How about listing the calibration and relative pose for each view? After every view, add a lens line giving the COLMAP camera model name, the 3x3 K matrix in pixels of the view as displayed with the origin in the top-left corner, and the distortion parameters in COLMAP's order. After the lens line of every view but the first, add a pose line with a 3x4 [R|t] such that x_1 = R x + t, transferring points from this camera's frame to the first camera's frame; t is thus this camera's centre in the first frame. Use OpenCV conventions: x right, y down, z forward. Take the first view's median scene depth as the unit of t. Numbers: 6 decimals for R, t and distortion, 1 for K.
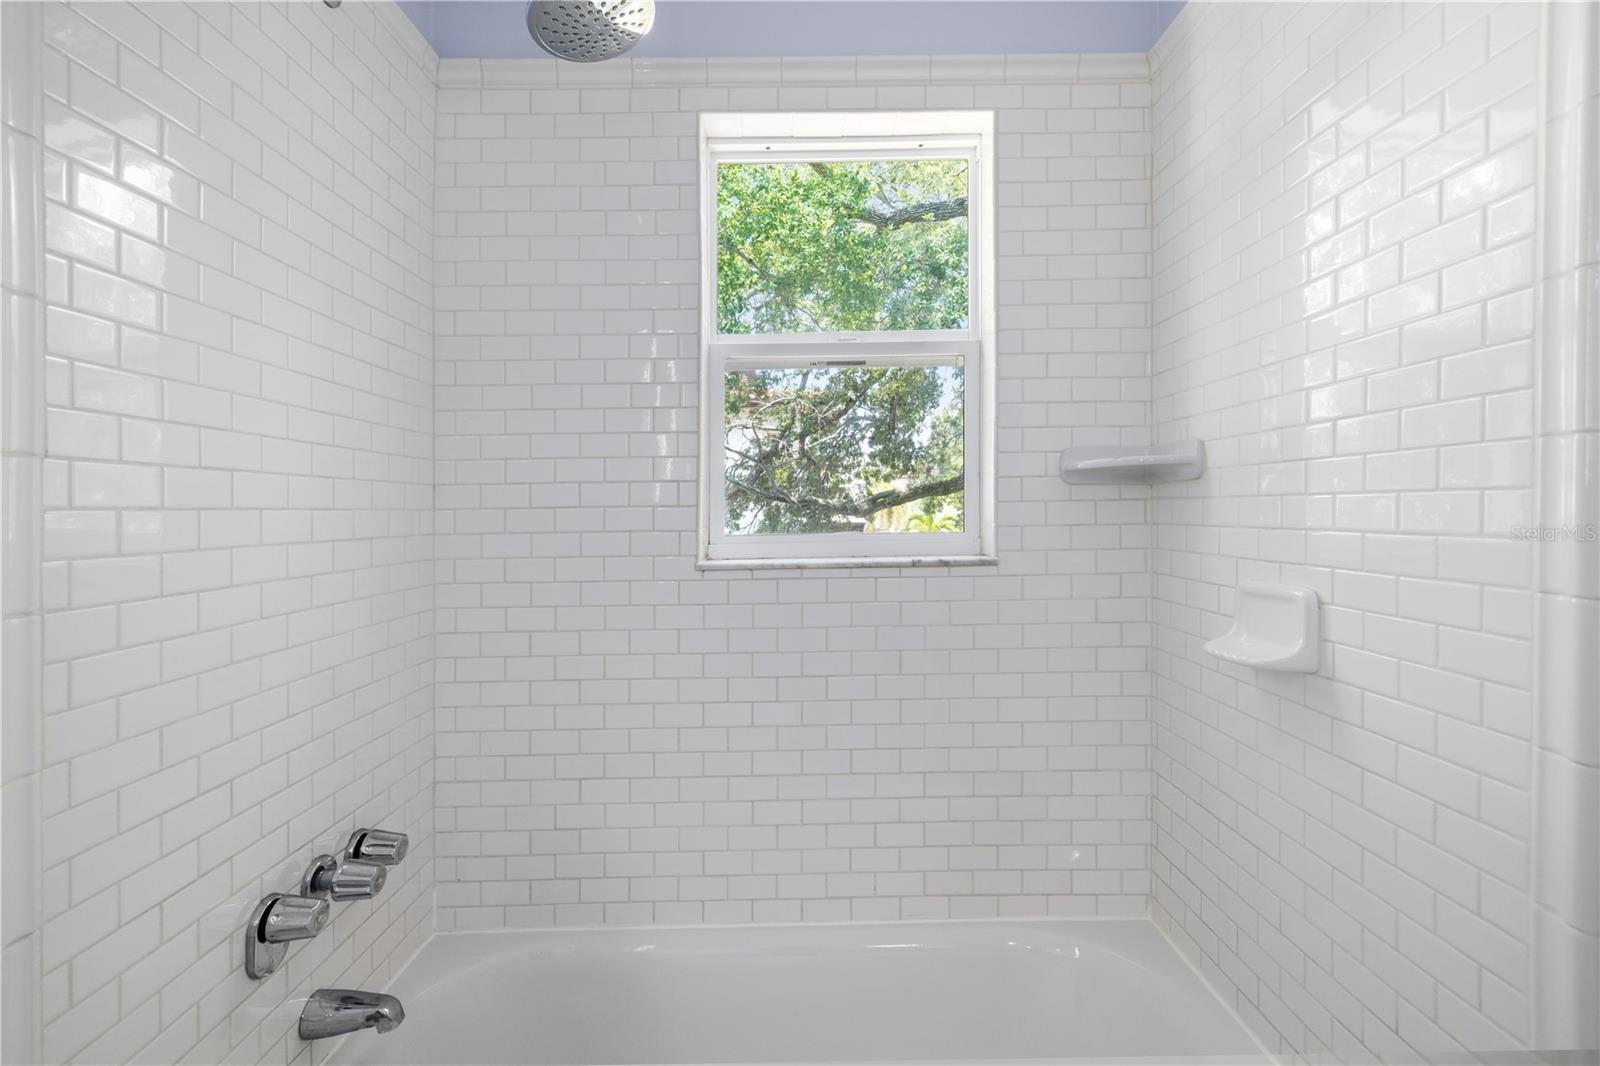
lens RADIAL K [[681.3, 0, 803.8], [0, 681.3, 489.3], [0, 0, 1]] dist [0.003972, 0.000373]
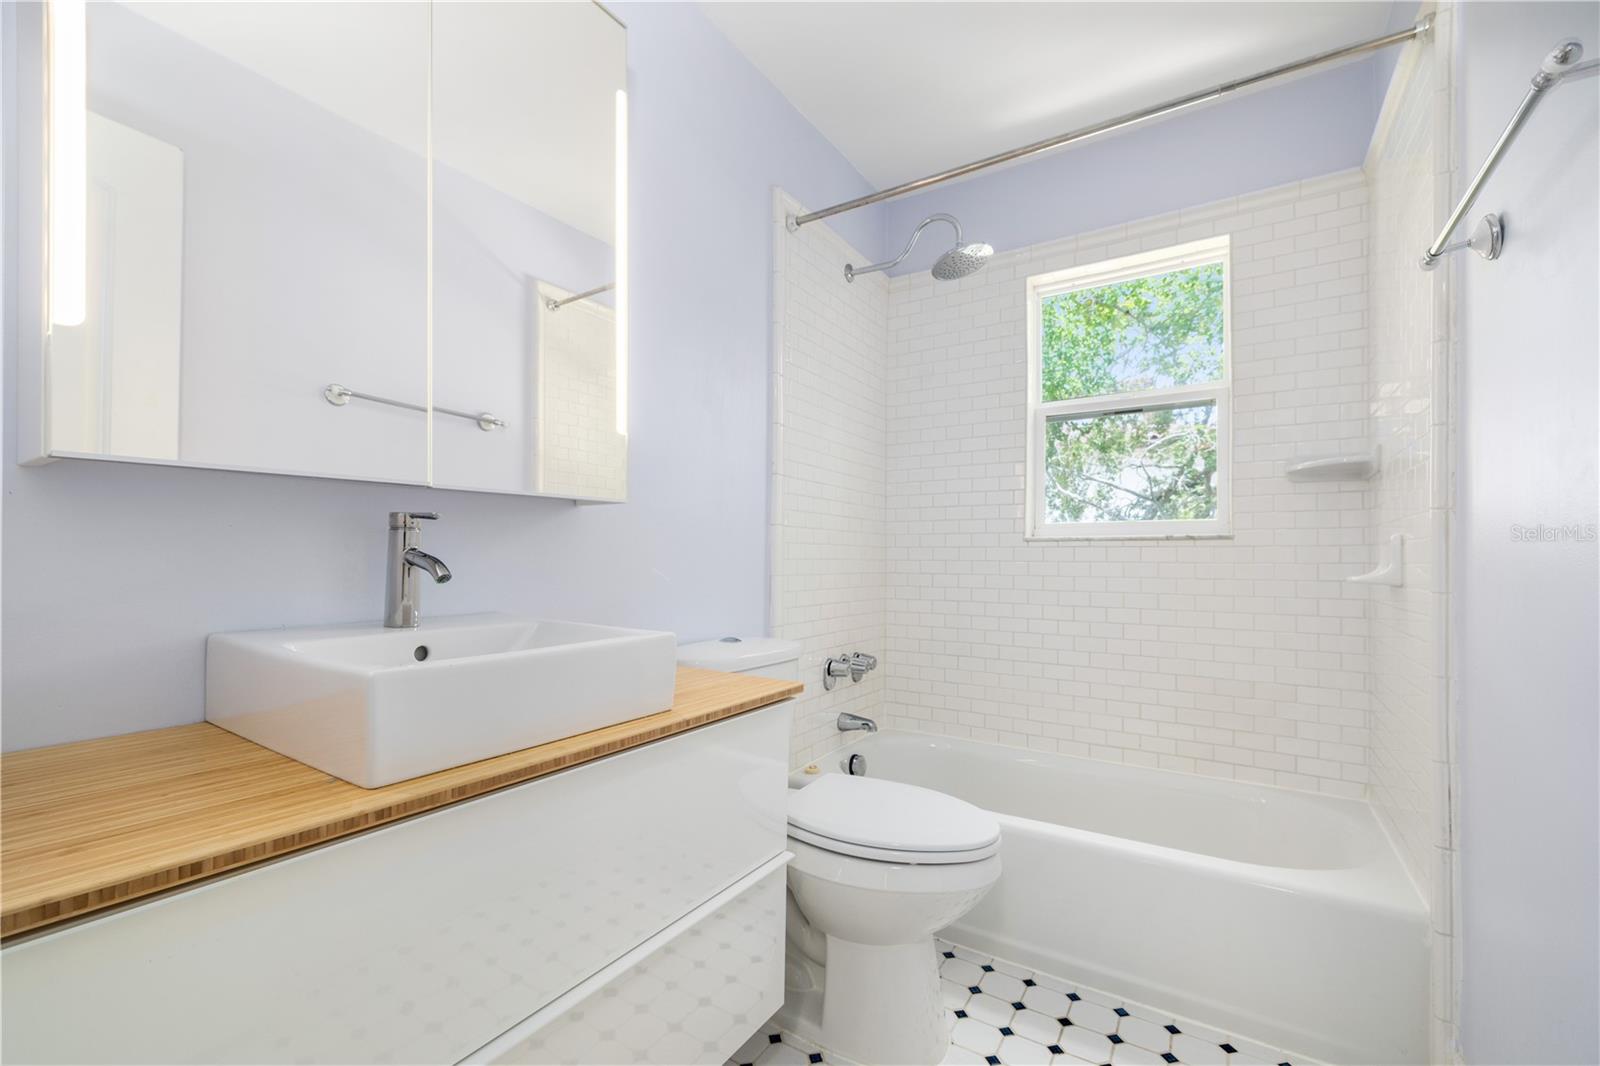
lens RADIAL K [[676.3, 0, 783.9], [0, 676.3, 528.4], [0, 0, 1]] dist [0.002875, -0.000207]
pose [[0.825260, -0.001900, -0.564750, 0.310698], [-0.006633, 0.999893, -0.013057, 0.113868], [0.564714, 0.014521, 0.825159, -0.762839]]
